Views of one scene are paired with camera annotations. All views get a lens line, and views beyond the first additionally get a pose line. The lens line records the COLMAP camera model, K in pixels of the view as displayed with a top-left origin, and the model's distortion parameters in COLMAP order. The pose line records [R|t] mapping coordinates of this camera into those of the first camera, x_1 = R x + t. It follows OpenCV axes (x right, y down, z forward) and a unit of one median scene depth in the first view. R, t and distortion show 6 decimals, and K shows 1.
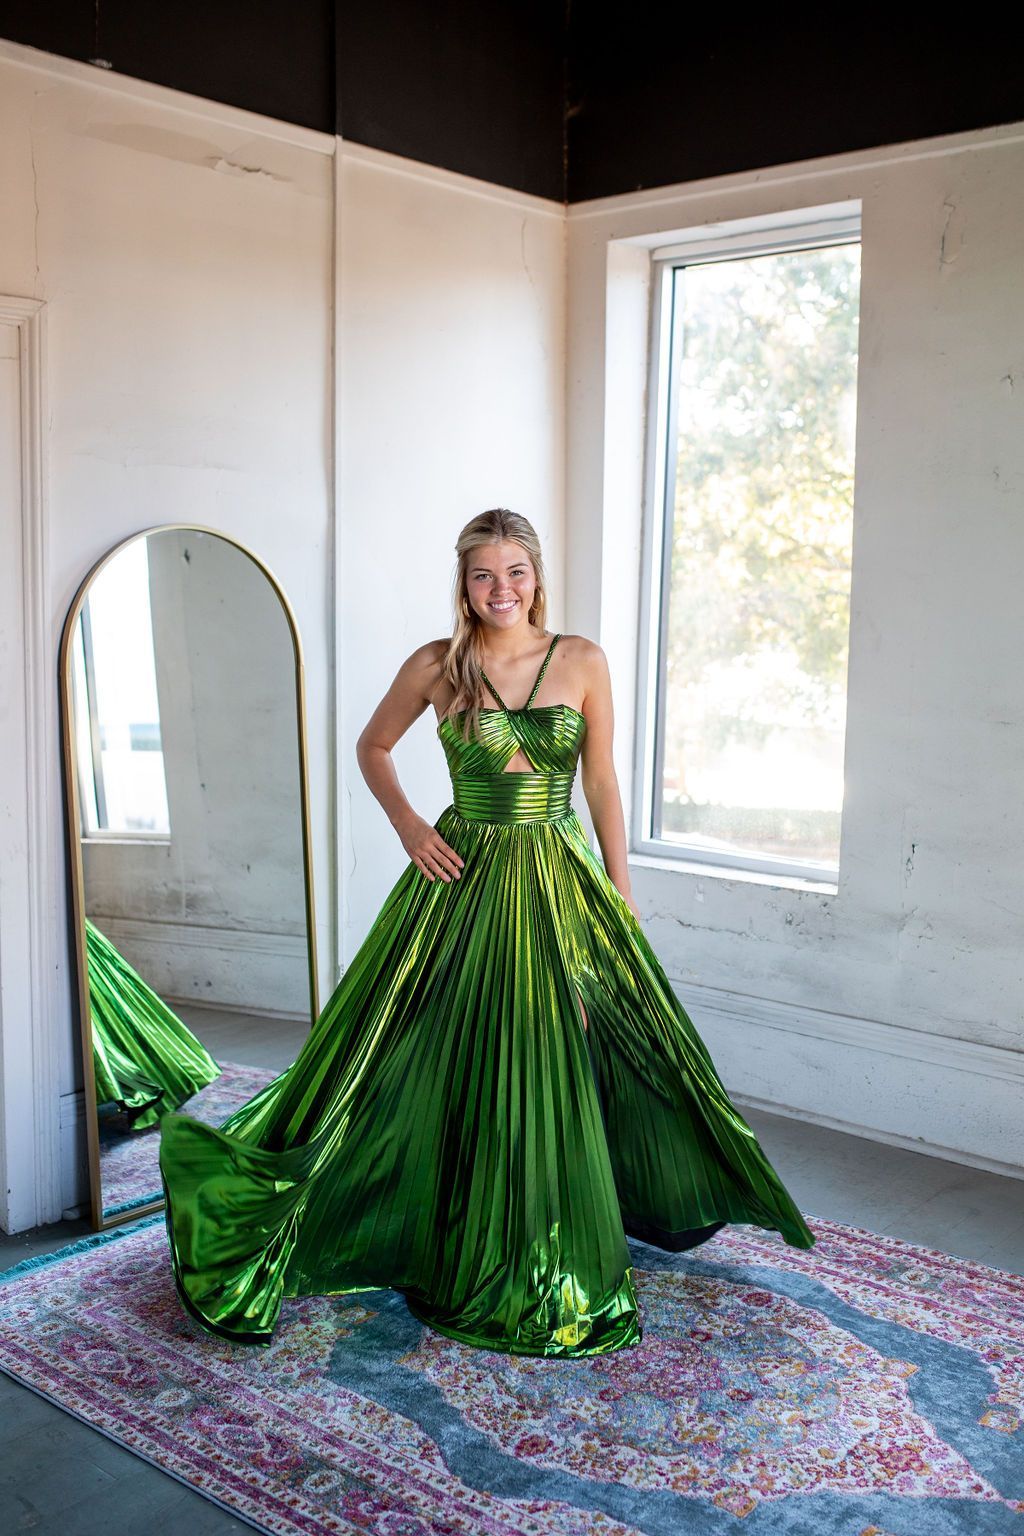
lens RADIAL K [[1584.8, 0, 549.5], [0, 1584.8, 756.7], [0, 0, 1]] dist [-0.016594, 0.038491]
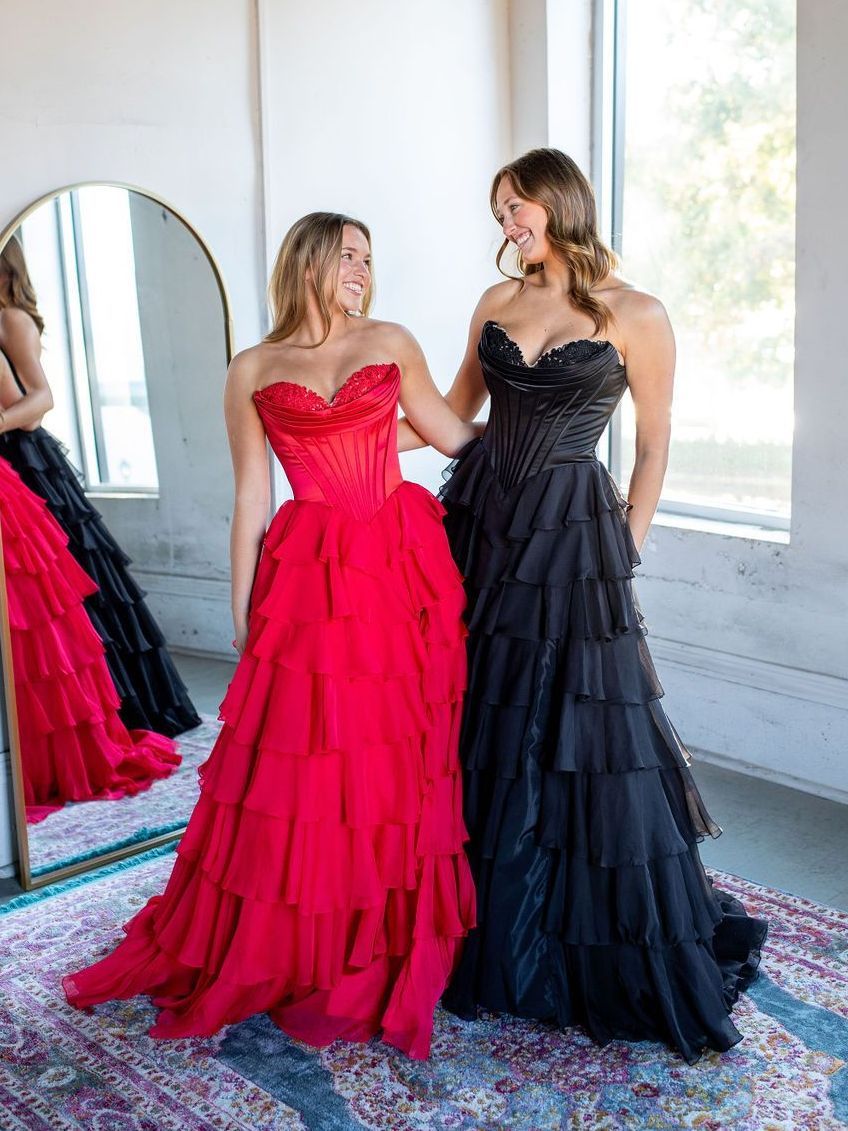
lens RADIAL K [[1496.3, 0, 426.4], [0, 1496.3, 416.9], [0, 0, 1]] dist [-0.010607, 0.034931]
pose [[0.994170, -0.020387, -0.105880, 0.083871], [0.021348, 0.999740, 0.007958, -0.002586], [0.105690, -0.010172, 0.994347, 0.102897]]
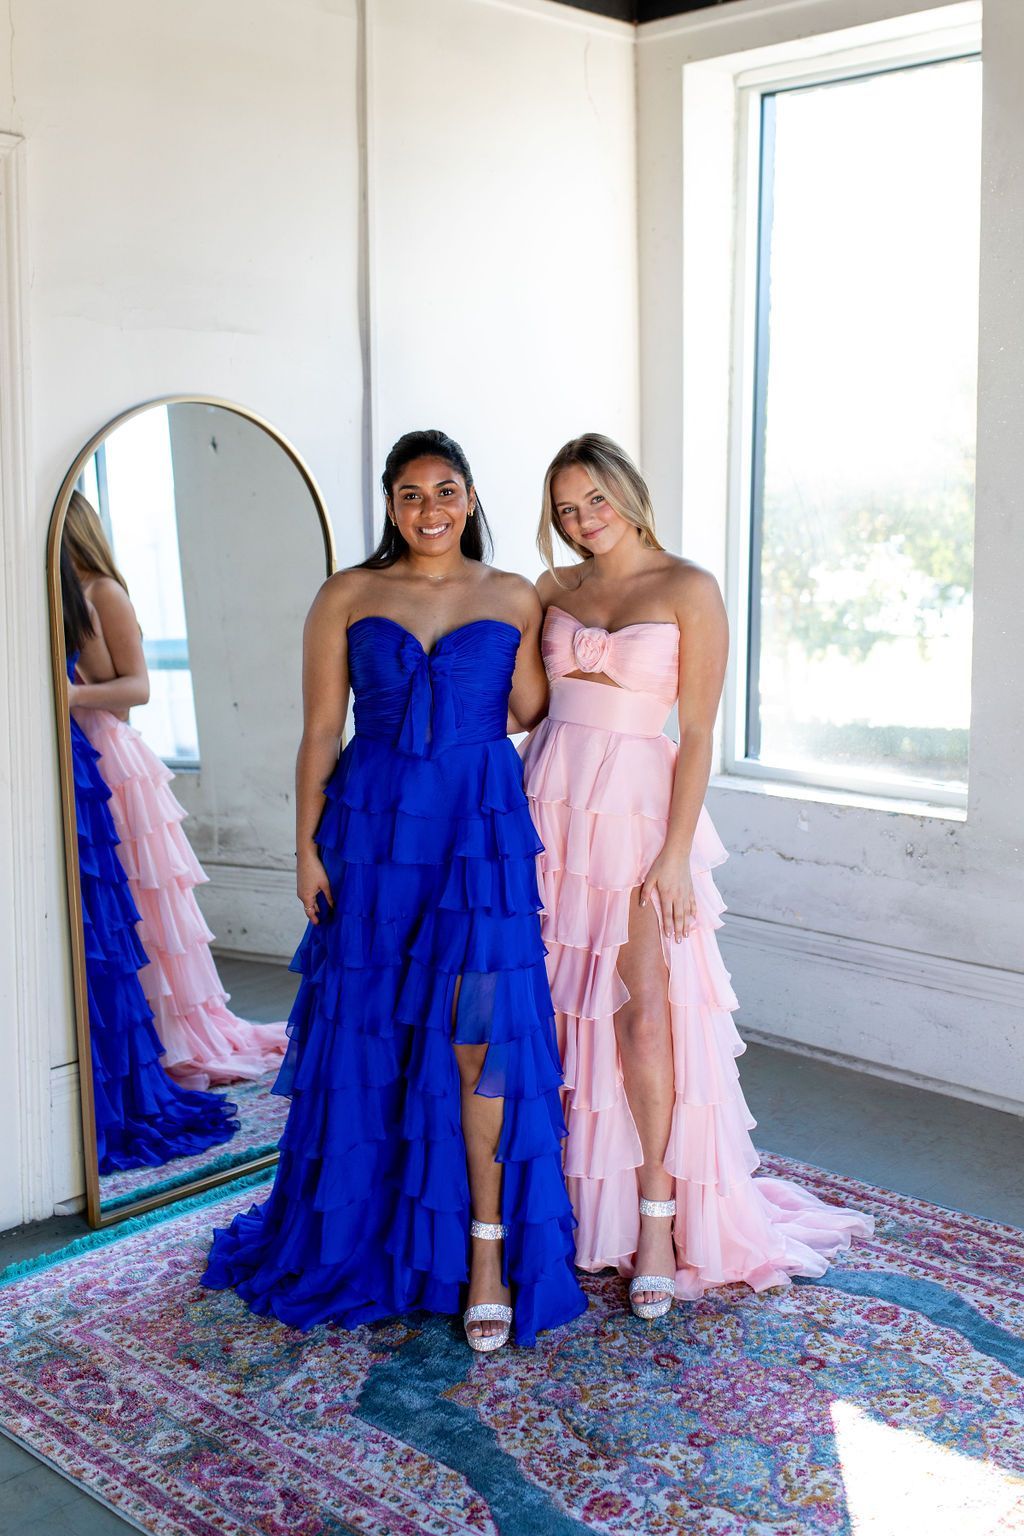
lens RADIAL K [[1746.1, 0, 564.7], [0, 1746.1, 635.4], [0, 0, 1]] dist [0.043345, -0.037202]
pose [[0.998990, -0.015062, -0.042343, 0.011445], [0.014134, 0.999655, -0.022126, 0.007849], [0.042662, 0.021505, 0.998858, 0.075571]]
